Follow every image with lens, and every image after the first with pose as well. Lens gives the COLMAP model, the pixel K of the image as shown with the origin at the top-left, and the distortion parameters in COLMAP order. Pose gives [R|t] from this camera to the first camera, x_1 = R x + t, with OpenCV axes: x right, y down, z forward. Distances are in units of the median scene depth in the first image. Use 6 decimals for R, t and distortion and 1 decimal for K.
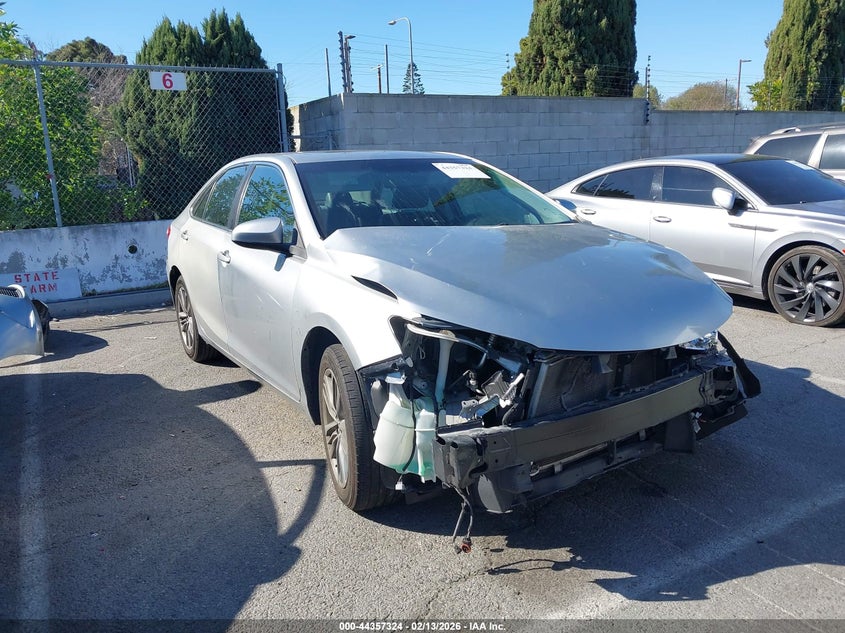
lens RADIAL K [[713.9, 0, 417.5], [0, 713.9, 316.6], [0, 0, 1]] dist [0.017587, 0.008516]
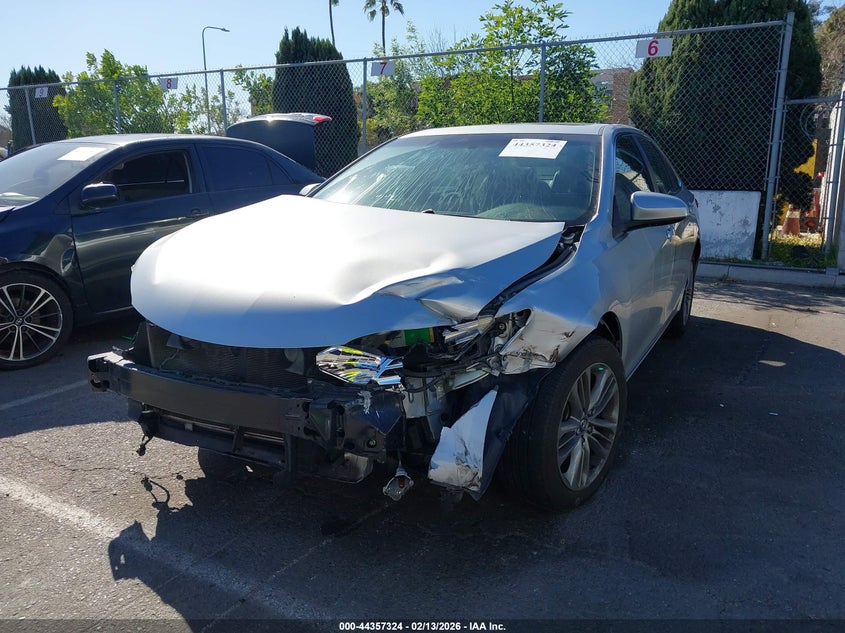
lens RADIAL K [[713.9, 0, 417.5], [0, 713.9, 316.6], [0, 0, 1]] dist [0.017587, 0.008516]
pose [[0.450193, 0.238508, -0.860489, 0.443616], [-0.201467, 0.965949, 0.162335, -0.066512], [0.869907, 0.100278, 0.482915, 0.277842]]
